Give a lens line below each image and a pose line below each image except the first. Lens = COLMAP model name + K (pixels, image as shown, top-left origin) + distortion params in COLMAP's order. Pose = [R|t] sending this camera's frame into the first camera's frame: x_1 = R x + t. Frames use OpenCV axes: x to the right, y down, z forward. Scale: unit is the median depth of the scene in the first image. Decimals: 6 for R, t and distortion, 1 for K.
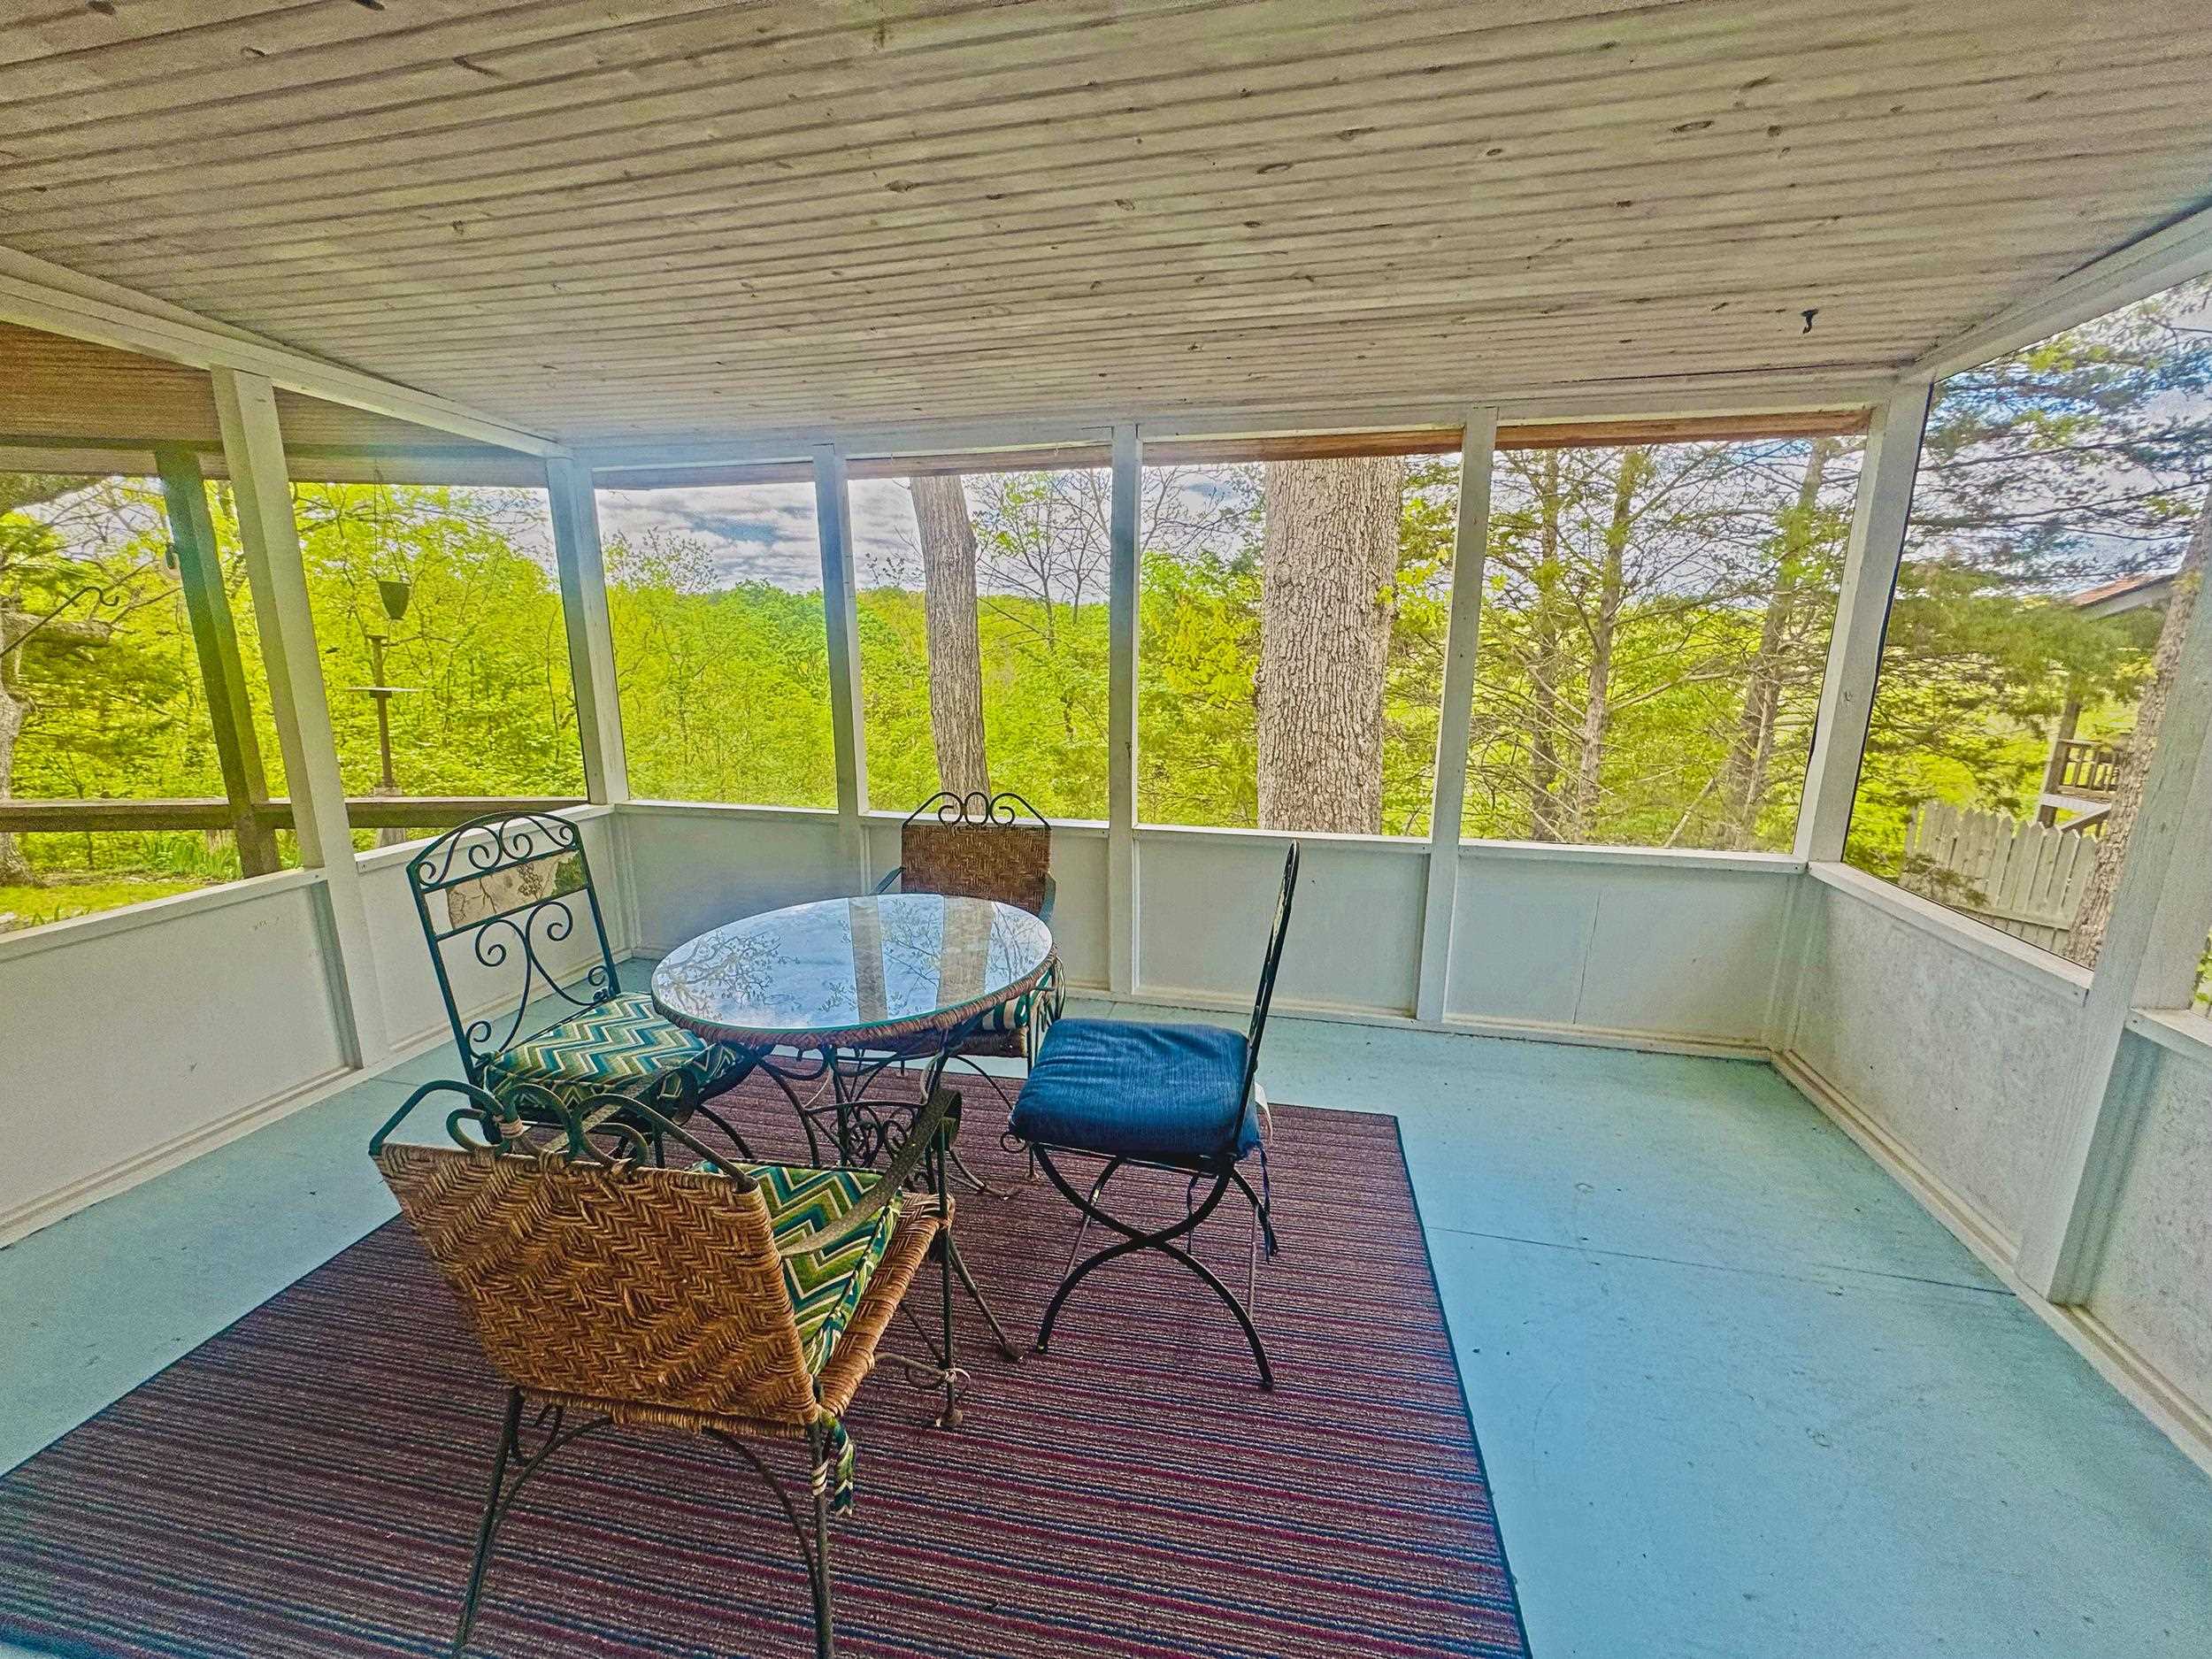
lens RADIAL K [[890.1, 0, 1106.7], [0, 890.1, 831.8], [0, 0, 1]] dist [-0.004723, -0.000573]
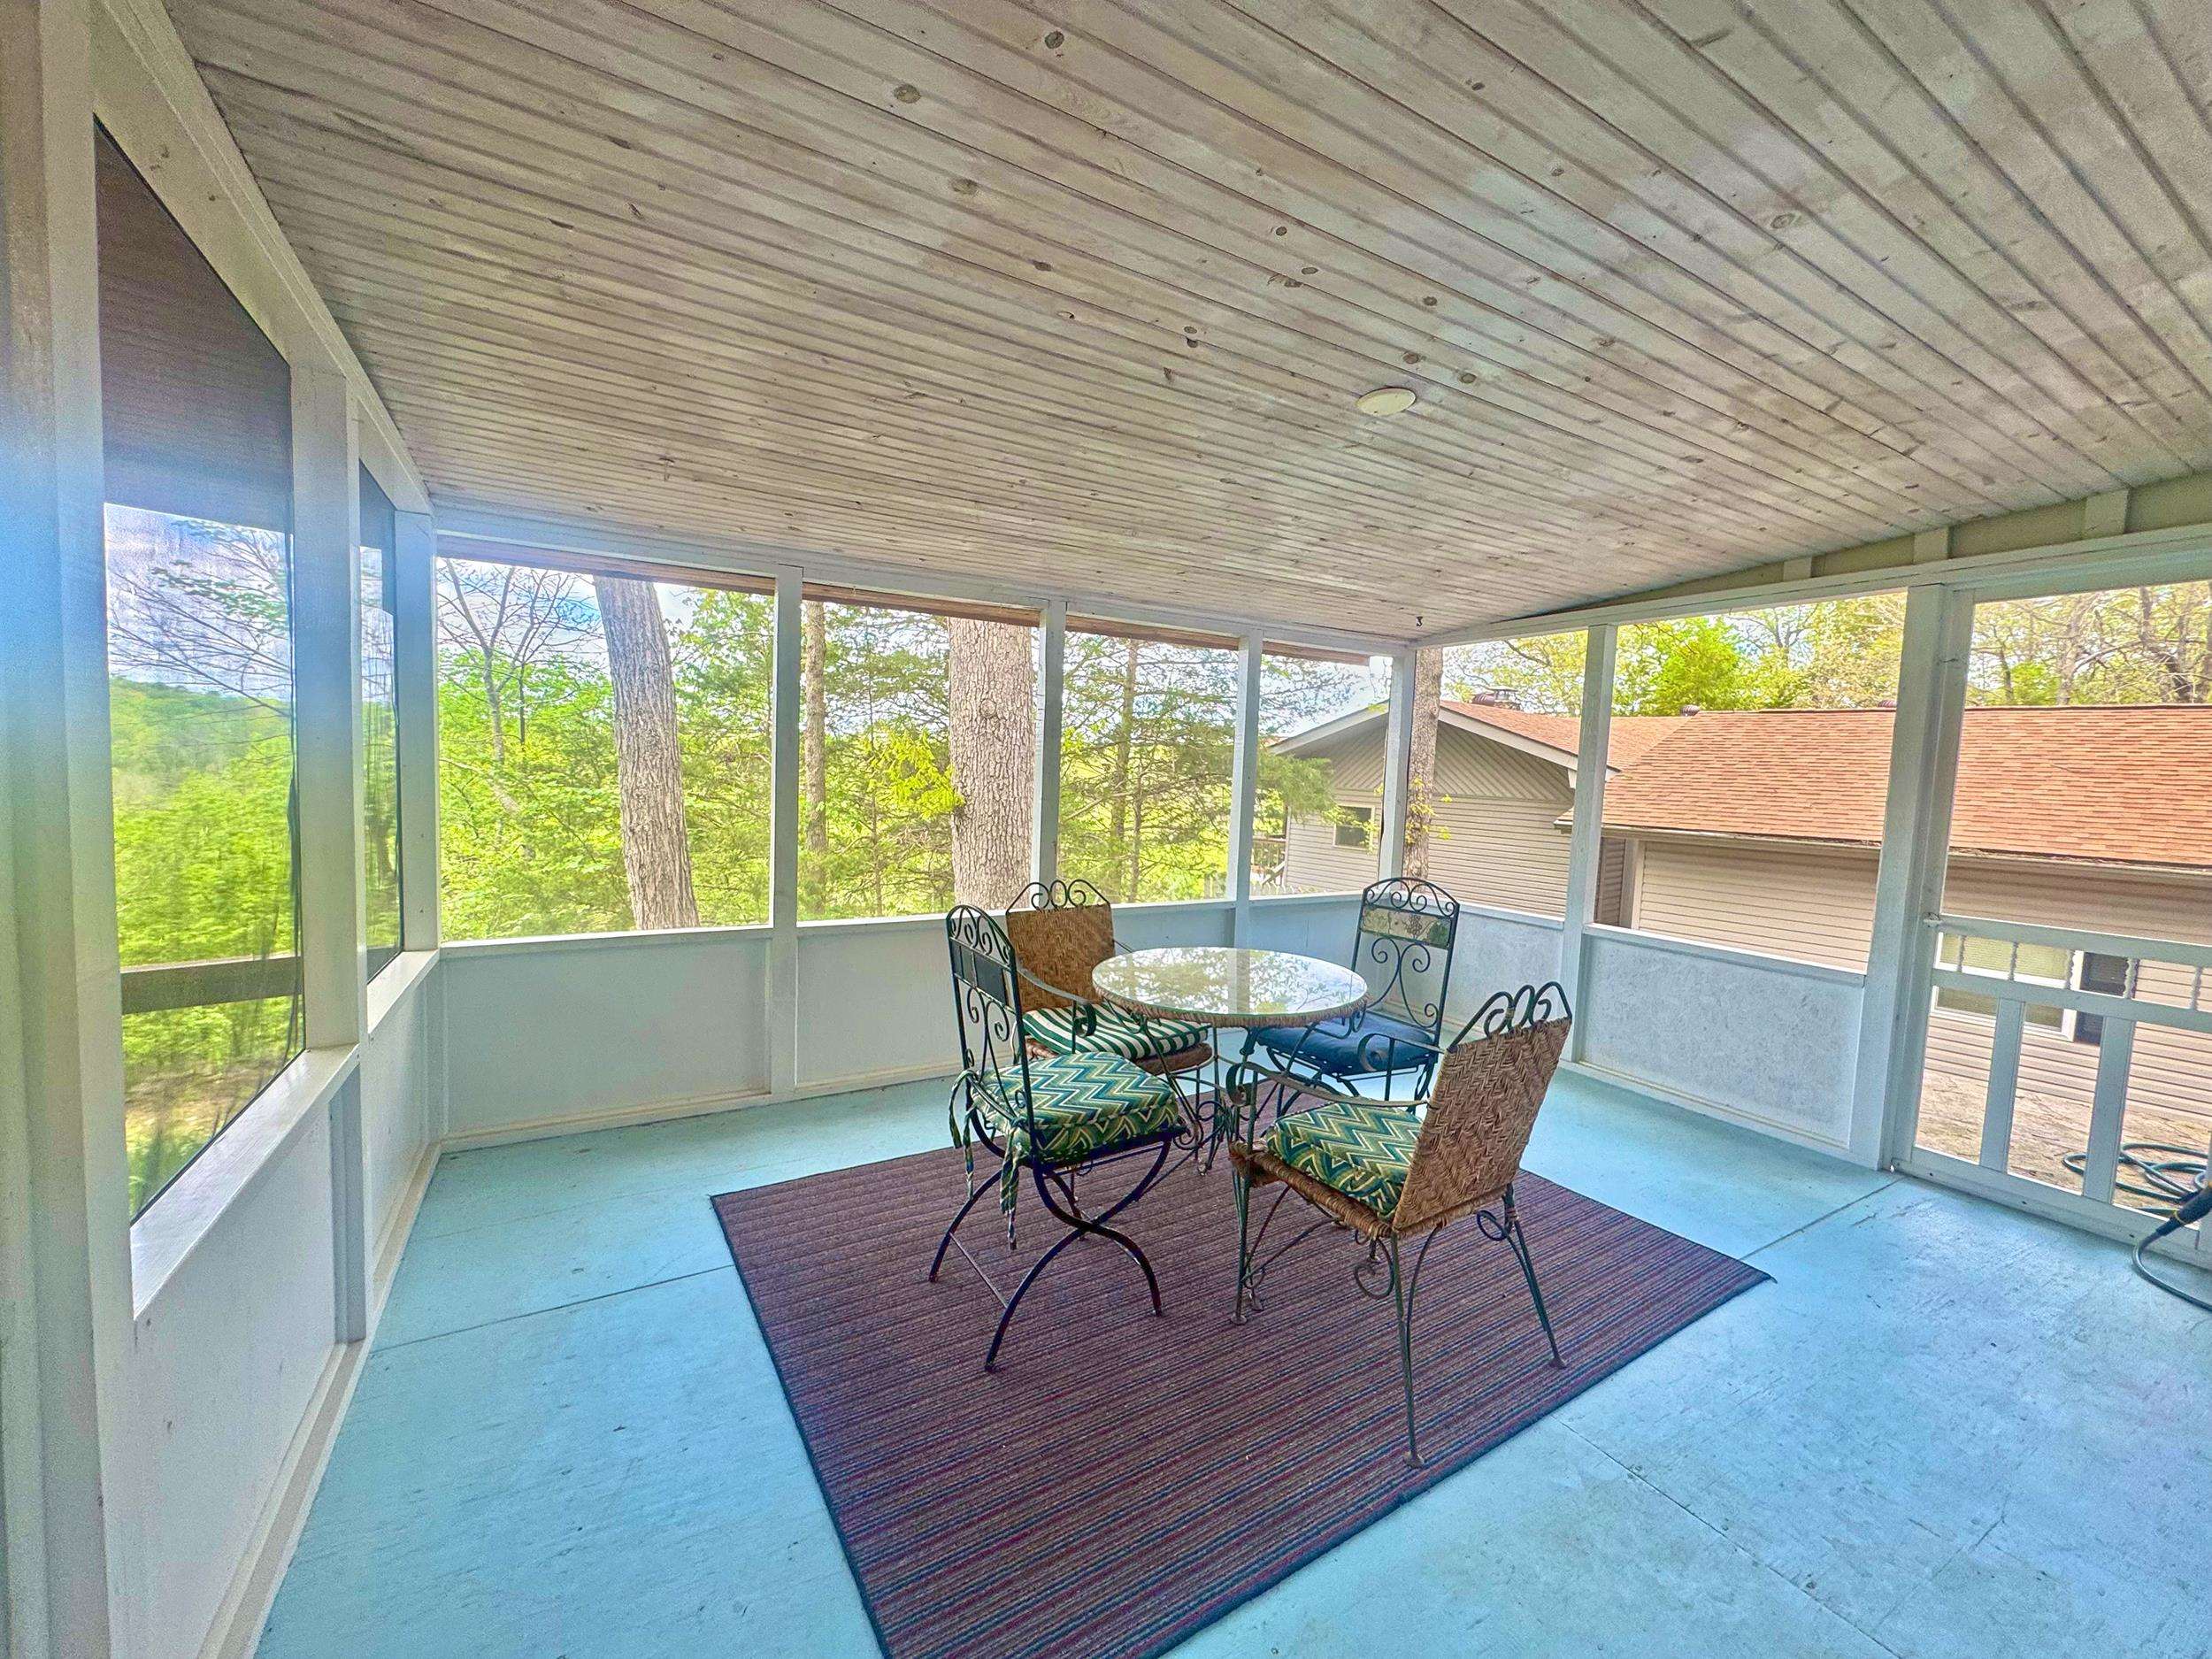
lens RADIAL K [[890.1, 0, 1121.9], [0, 890.1, 830.1], [0, 0, 1]] dist [-0.004723, -0.000573]
pose [[0.720944, -0.024497, 0.692560, -1.173553], [0.117826, 0.989157, -0.087667, 0.005836], [-0.682903, 0.144804, 0.716014, 0.063885]]
